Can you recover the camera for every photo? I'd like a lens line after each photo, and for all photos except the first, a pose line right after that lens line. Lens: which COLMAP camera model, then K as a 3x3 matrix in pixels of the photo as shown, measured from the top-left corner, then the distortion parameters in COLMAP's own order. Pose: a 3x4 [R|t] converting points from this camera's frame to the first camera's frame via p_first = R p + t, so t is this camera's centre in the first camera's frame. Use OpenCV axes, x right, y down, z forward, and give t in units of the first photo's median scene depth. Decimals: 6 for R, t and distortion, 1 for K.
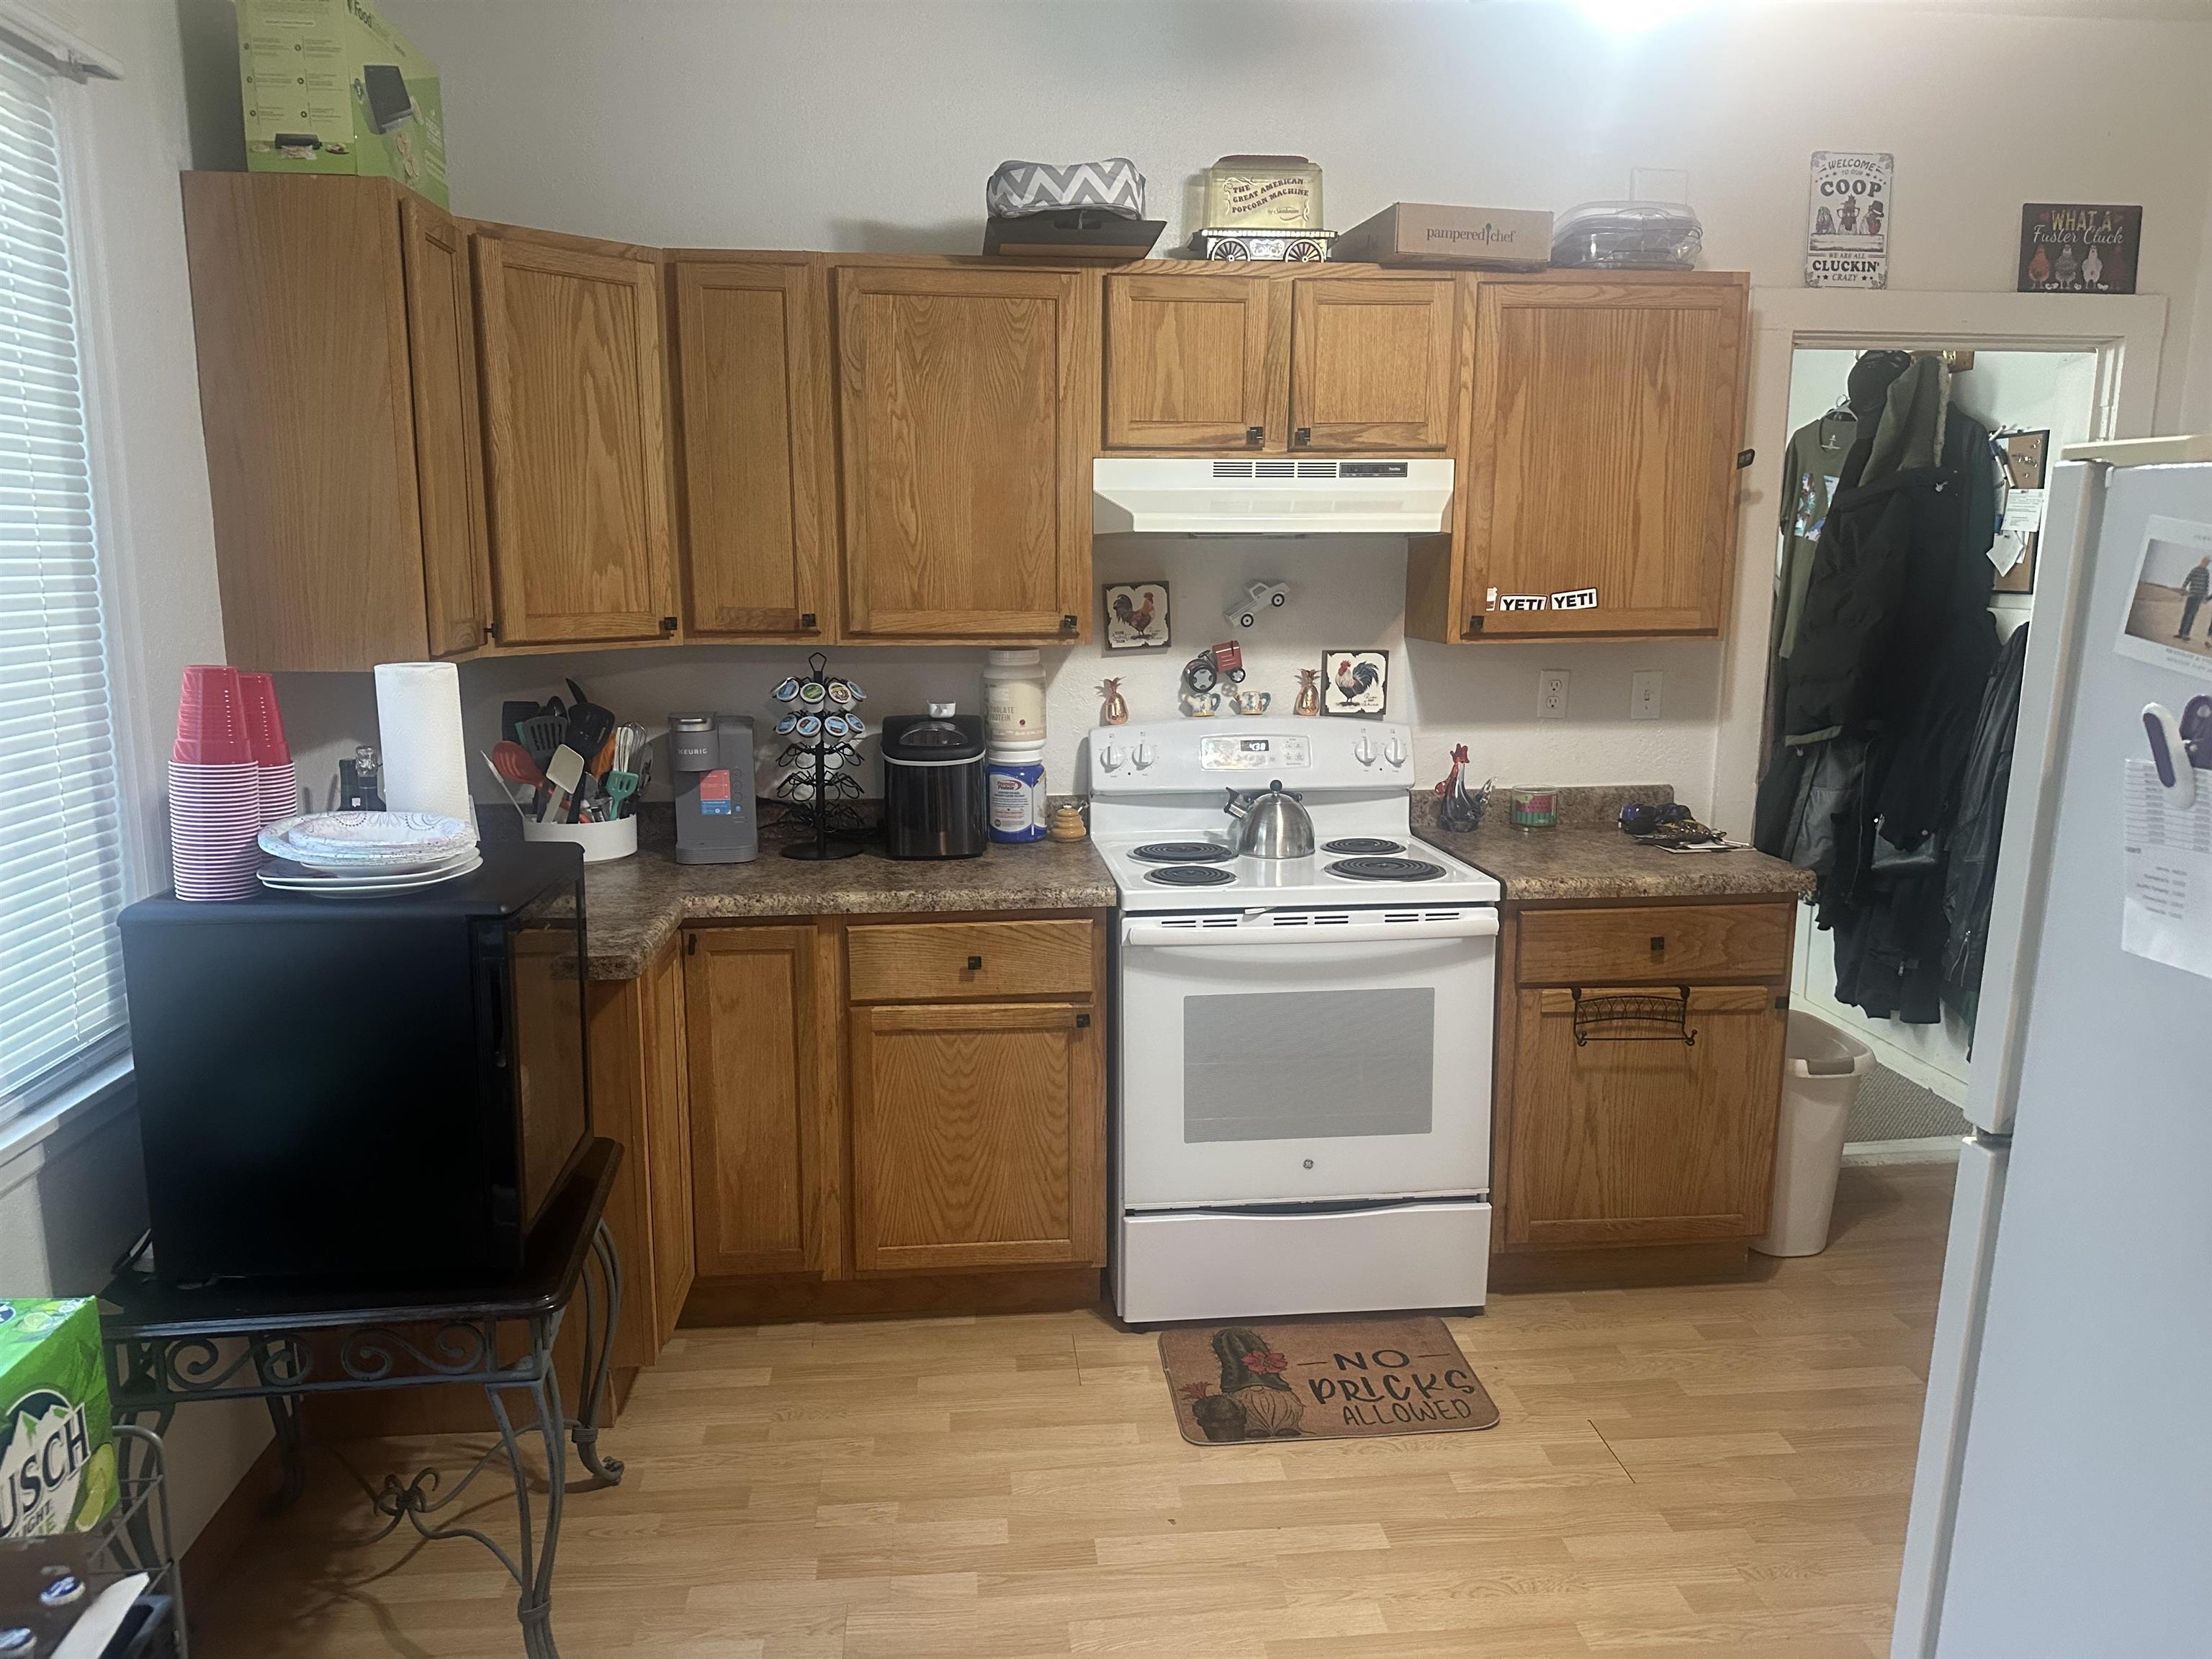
lens RADIAL K [[1530.8, 0, 1085.5], [0, 1530.8, 835.8], [0, 0, 1]] dist [0.130054, -0.210035]
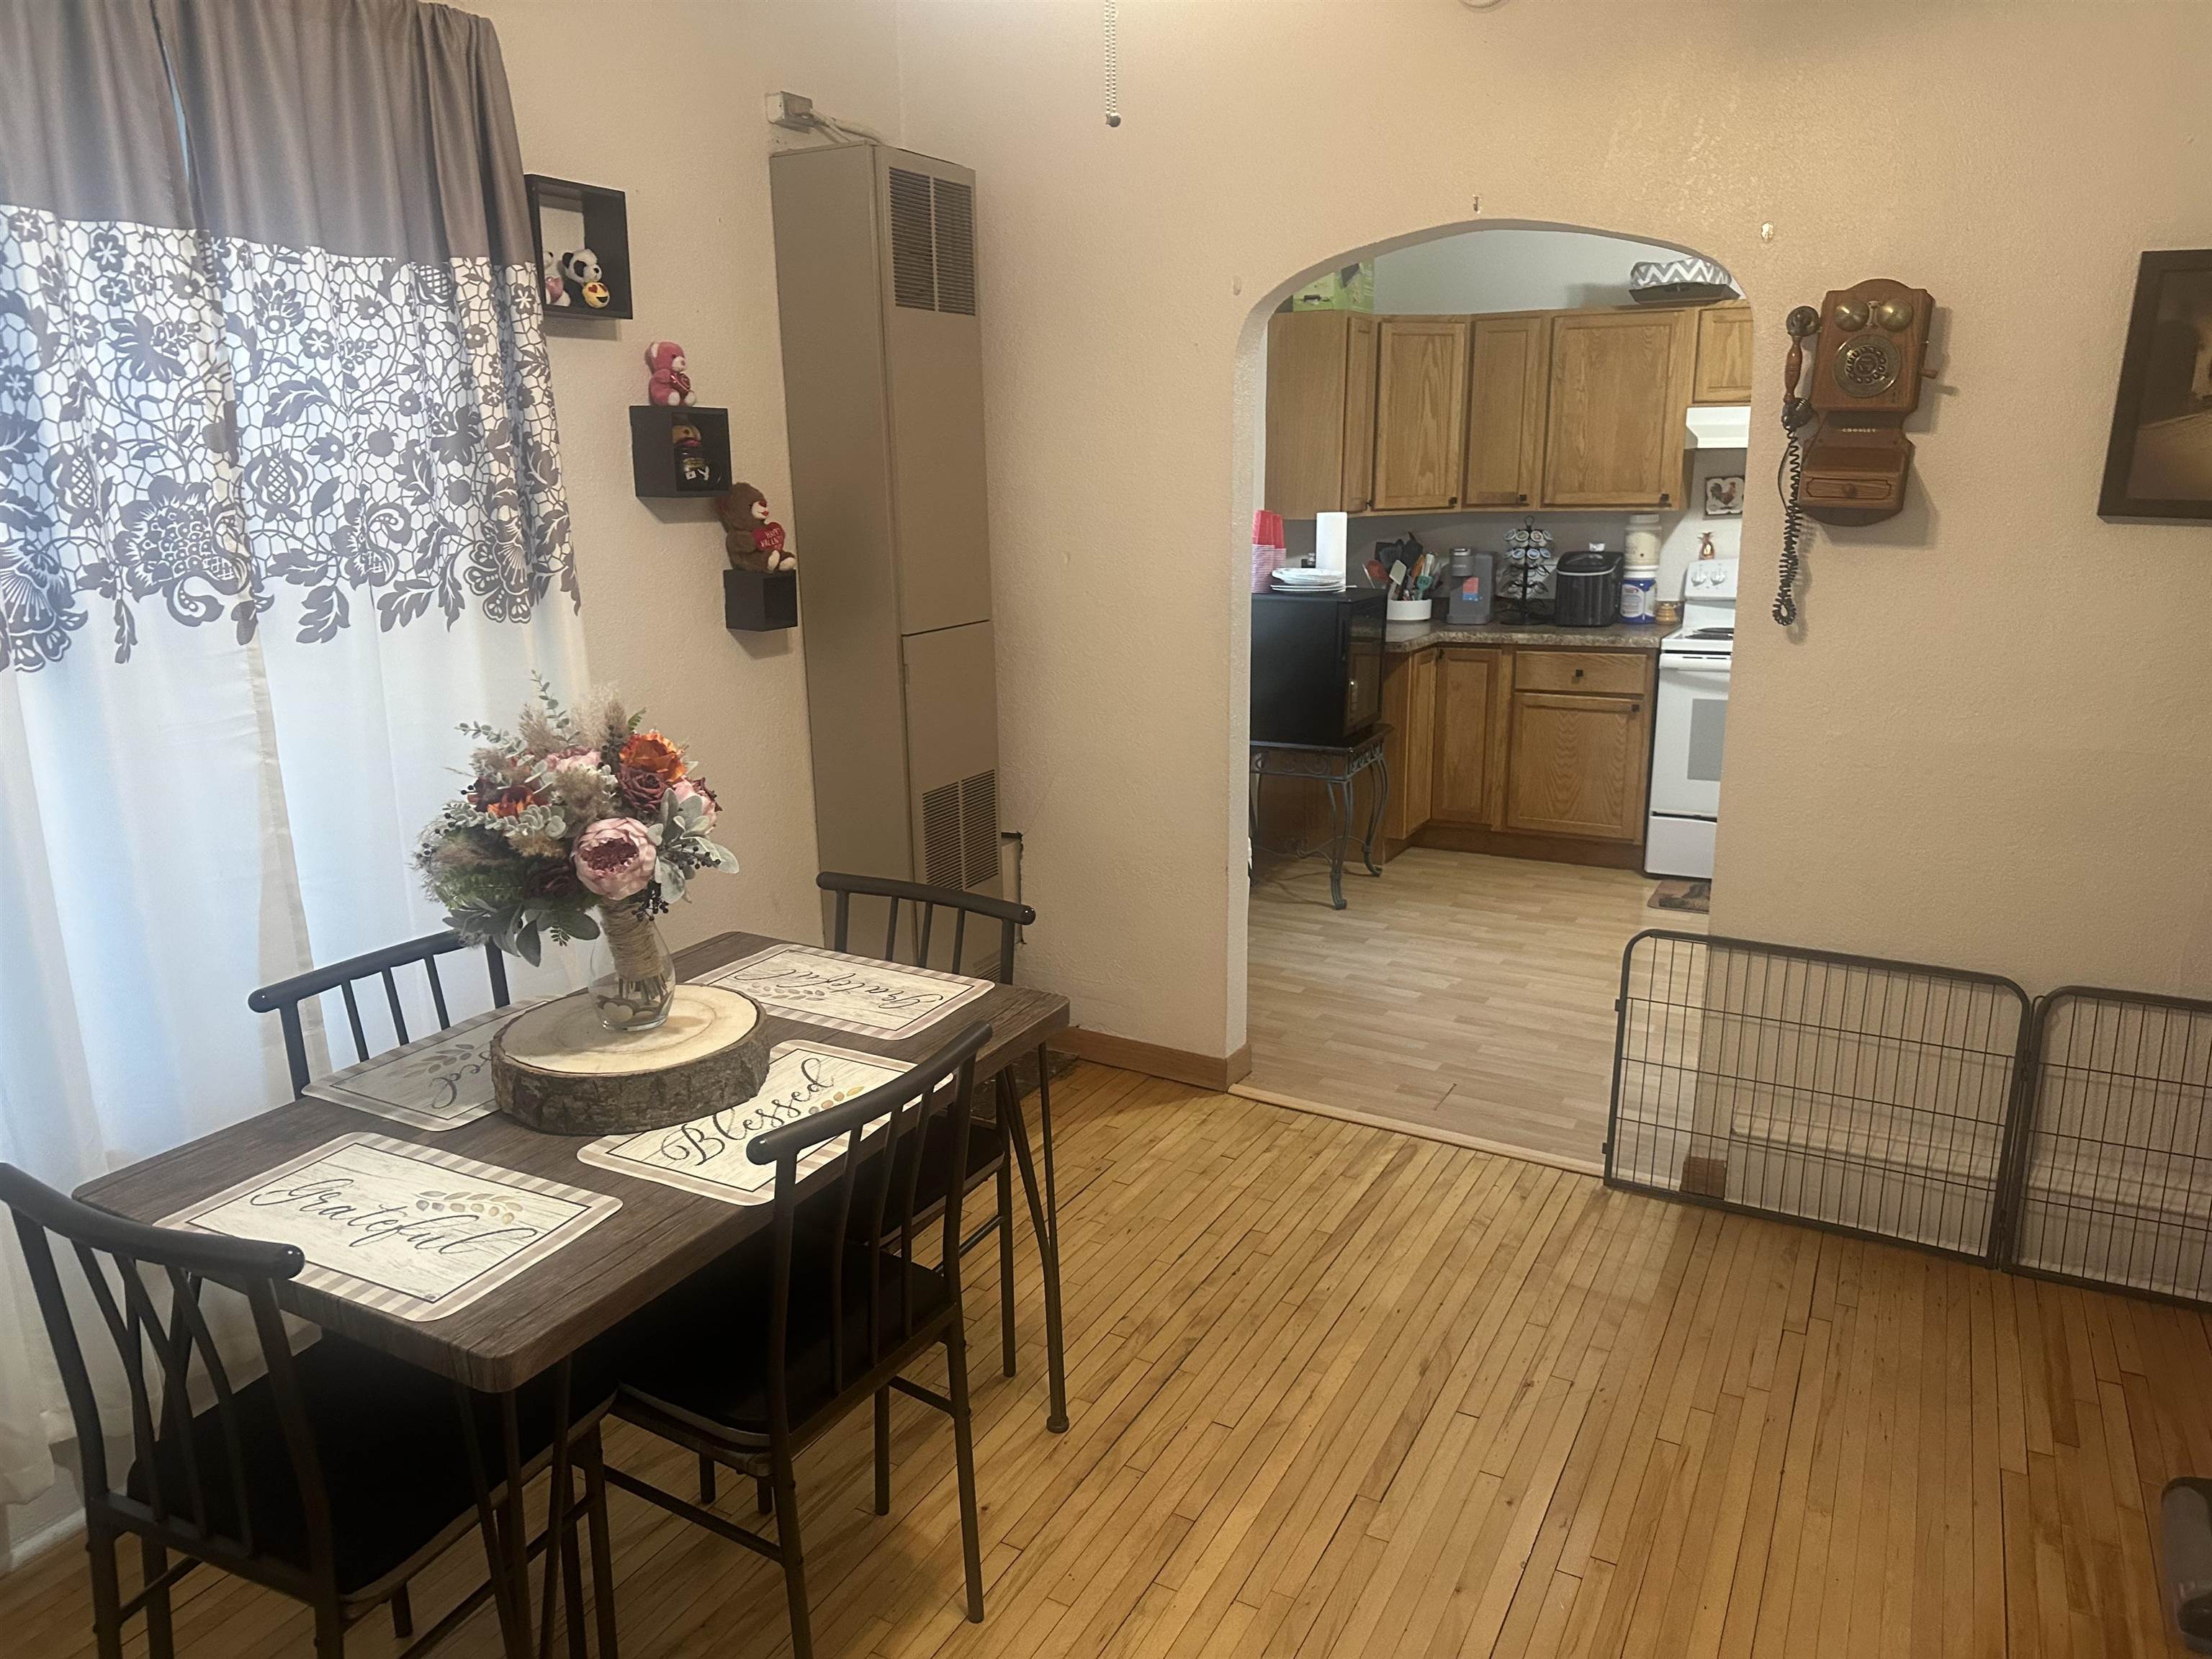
lens RADIAL K [[1530.8, 0, 1085.5], [0, 1530.8, 835.8], [0, 0, 1]] dist [0.130054, -0.210035]
pose [[0.833718, 0.118857, -0.539248, 0.483886], [-0.088618, 0.992702, 0.081795, 0.179061], [0.545034, -0.020407, 0.838166, -0.991973]]
